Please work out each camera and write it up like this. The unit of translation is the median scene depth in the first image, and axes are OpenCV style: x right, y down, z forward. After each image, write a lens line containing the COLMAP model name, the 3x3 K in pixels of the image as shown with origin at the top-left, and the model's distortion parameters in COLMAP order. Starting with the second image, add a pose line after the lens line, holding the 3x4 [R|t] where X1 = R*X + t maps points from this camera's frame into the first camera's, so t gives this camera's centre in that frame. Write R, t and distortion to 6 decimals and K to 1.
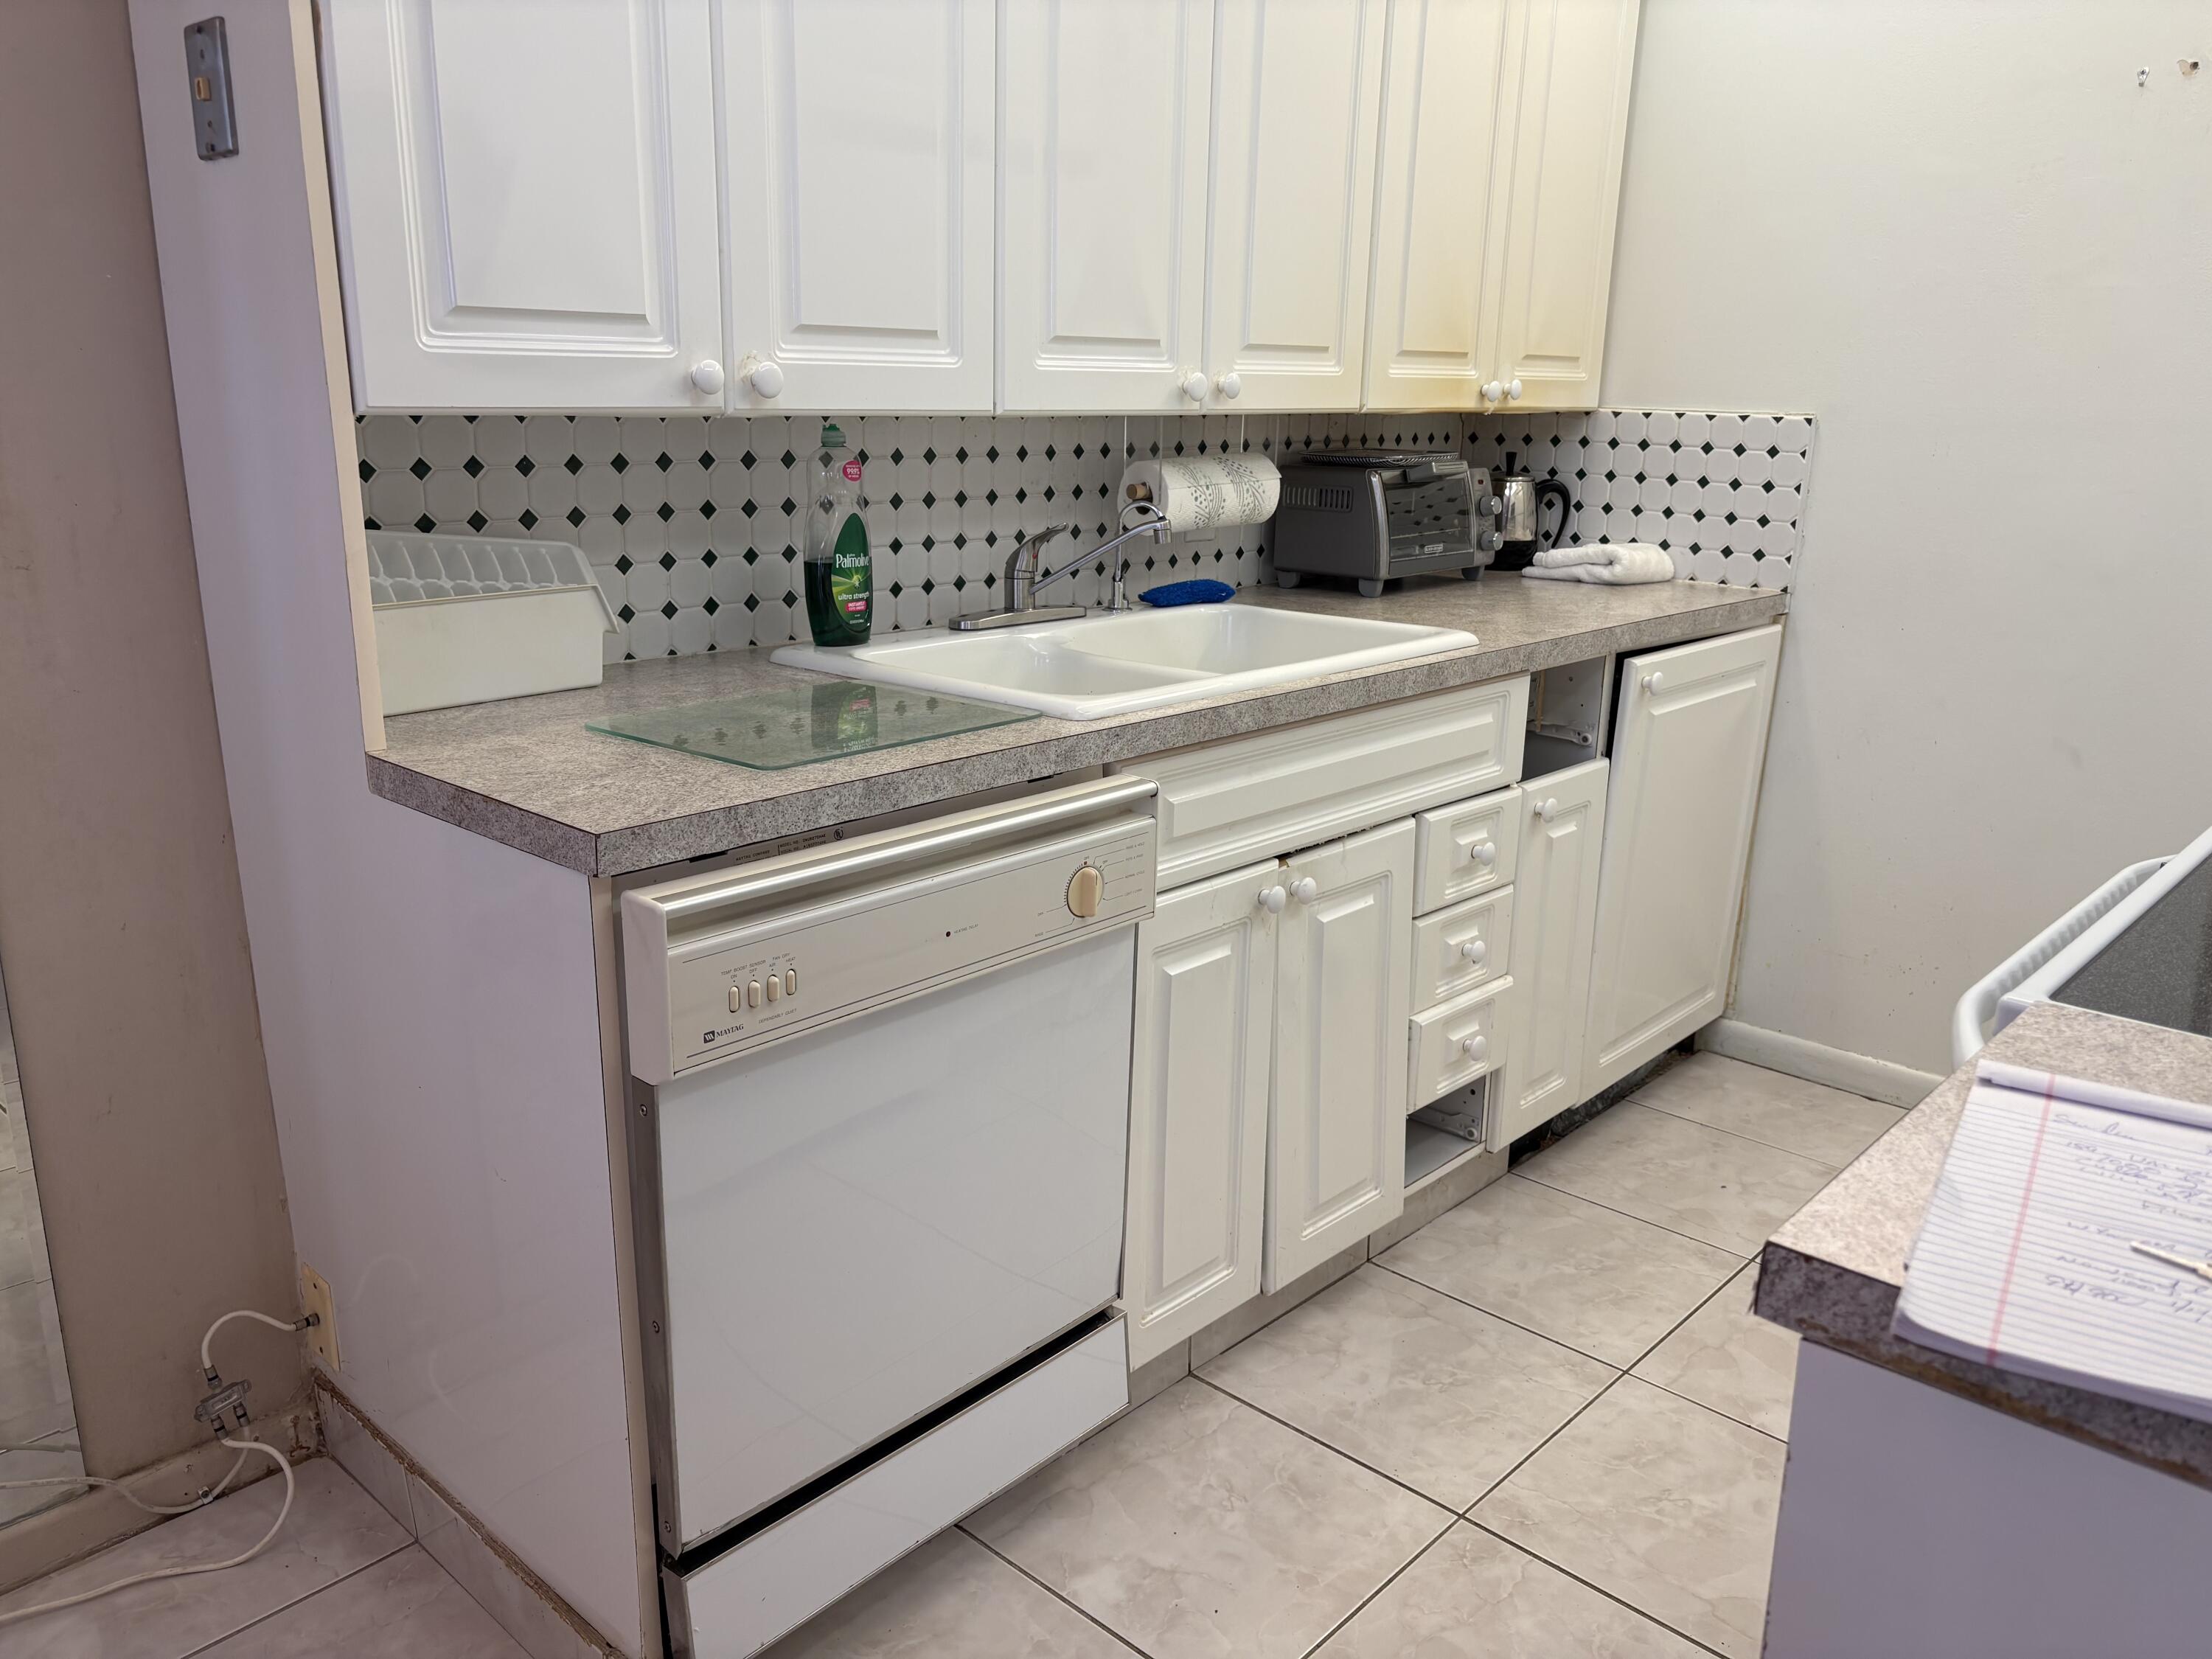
lens RADIAL K [[1674.9, 0, 1165.2], [0, 1674.9, 864.9], [0, 0, 1]] dist [0.046283, -0.049576]
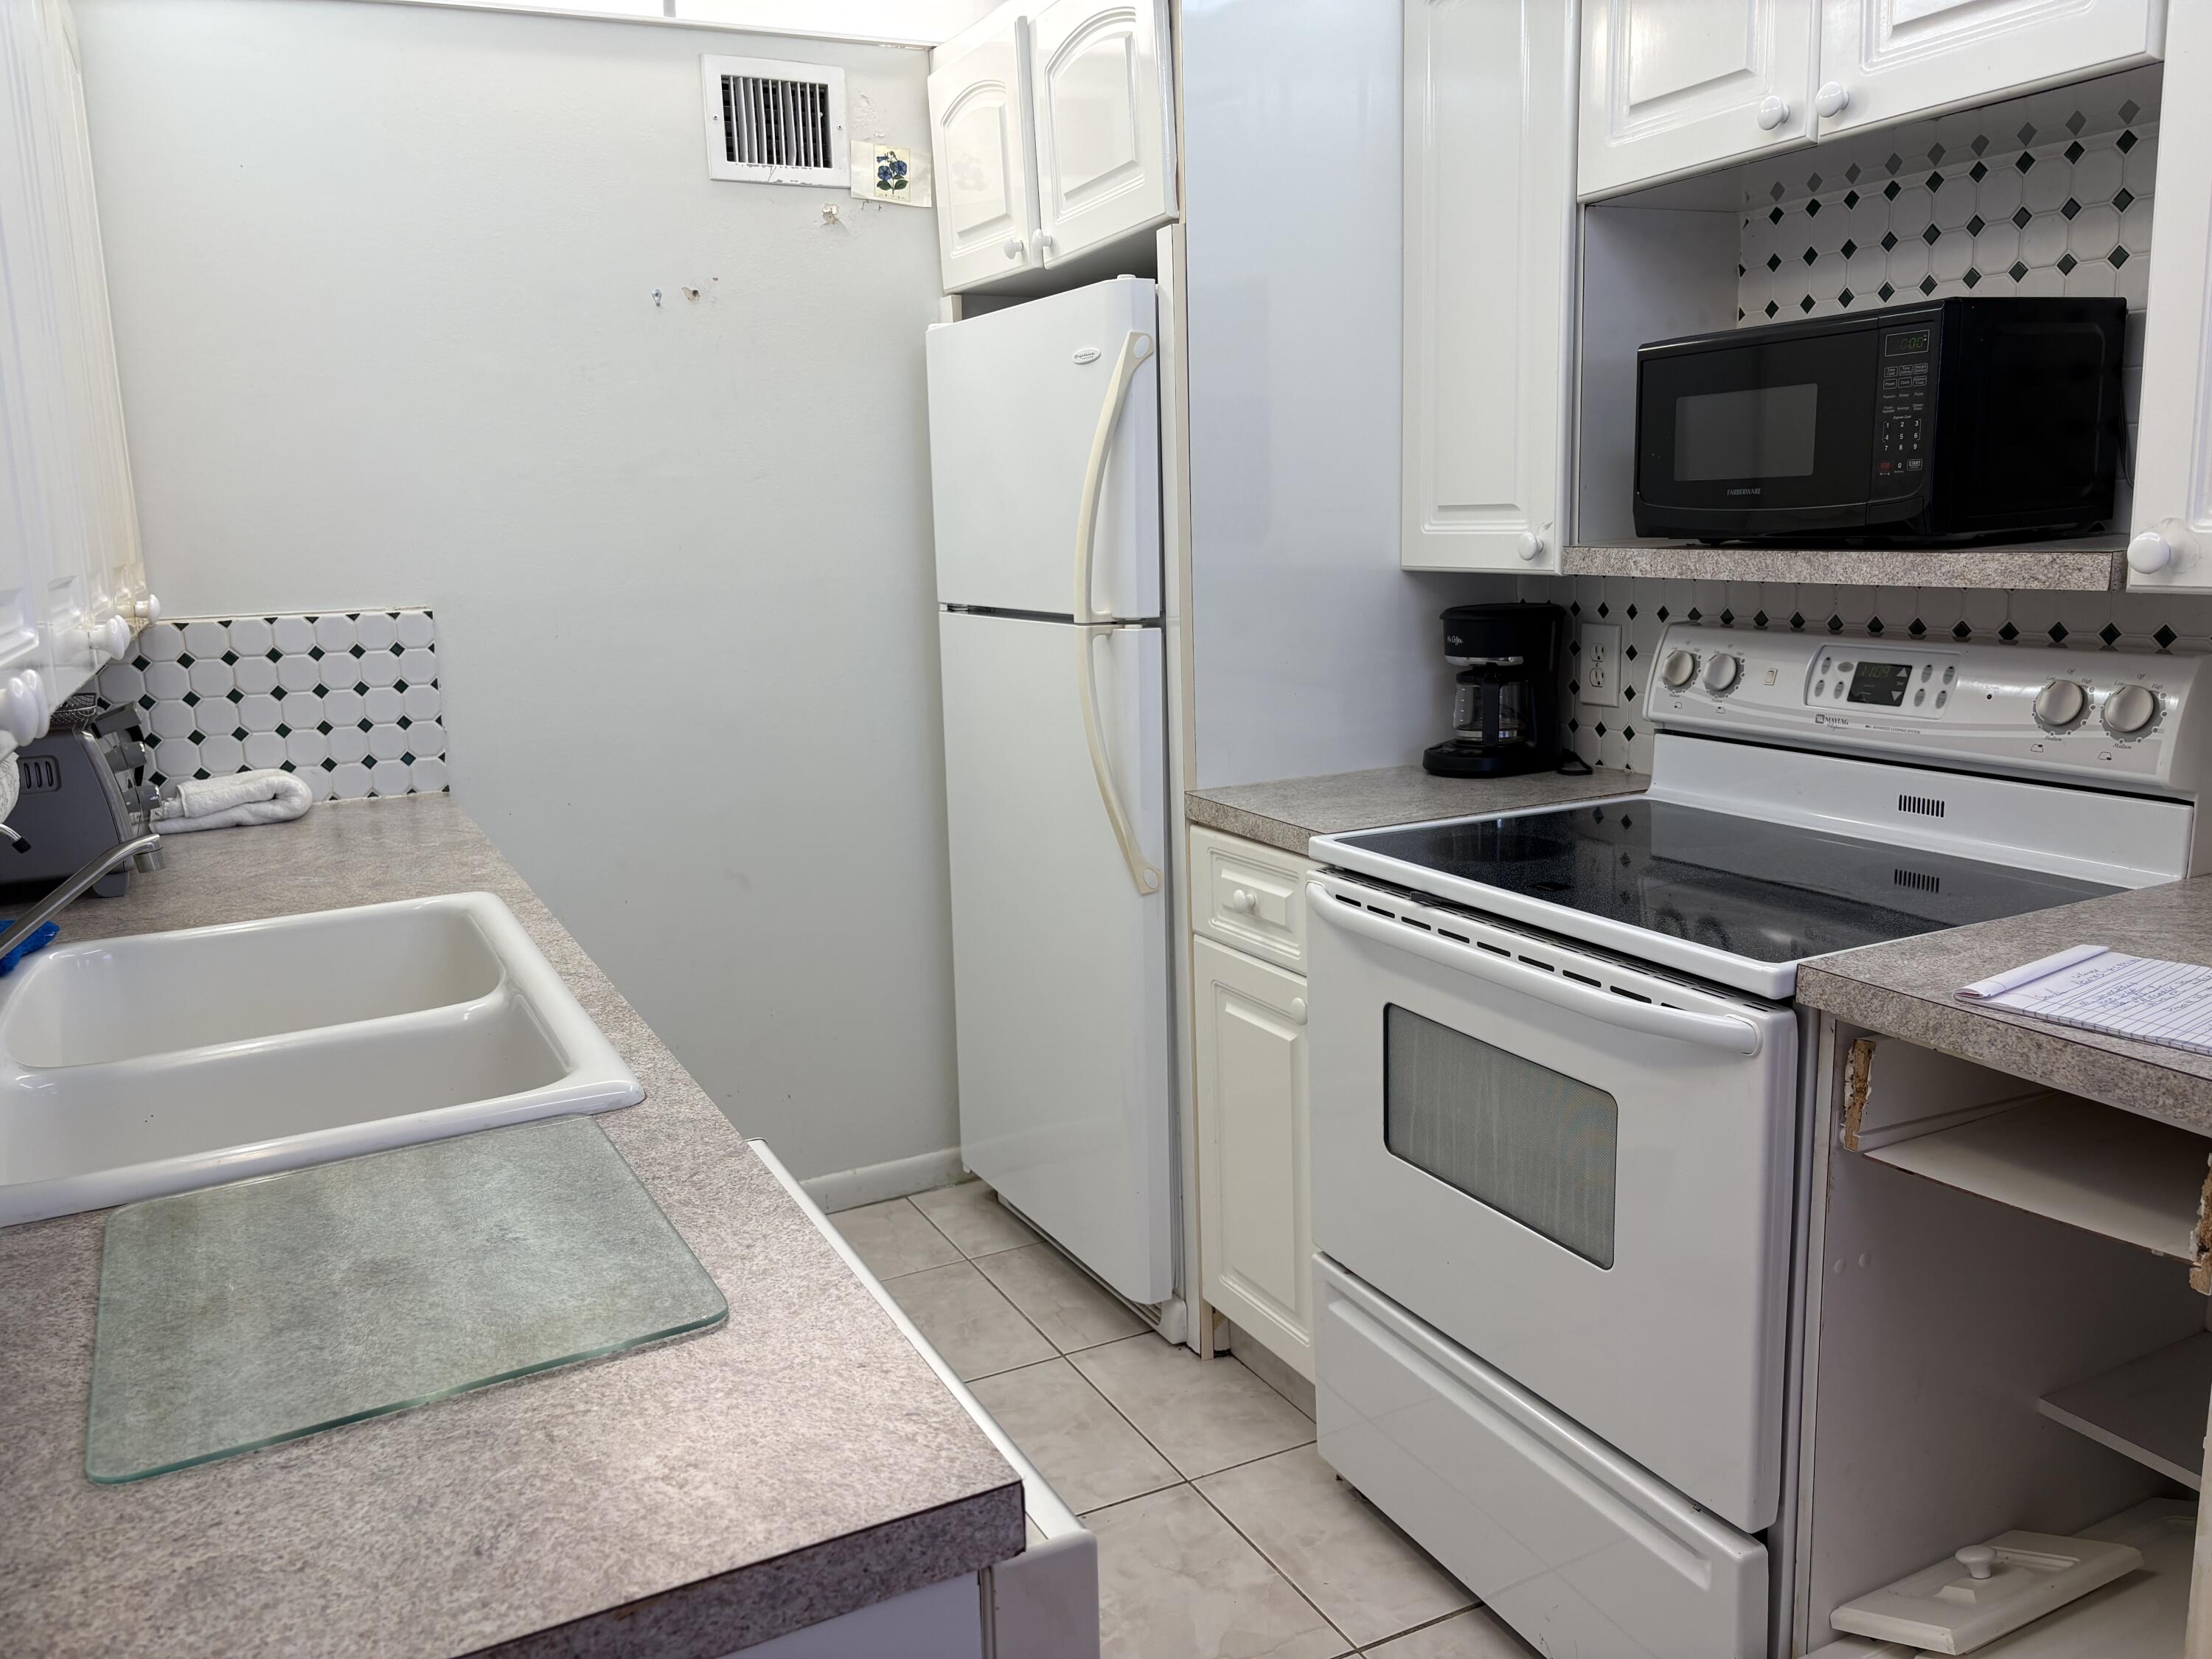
lens RADIAL K [[1674.9, 0, 1112.0], [0, 1674.9, 825.9], [0, 0, 1]] dist [0.046283, -0.049576]
pose [[0.366618, -0.205914, 0.907299, -0.542045], [0.302268, 0.948659, 0.093162, -0.184769], [-0.879901, 0.240093, 0.410037, 0.457807]]
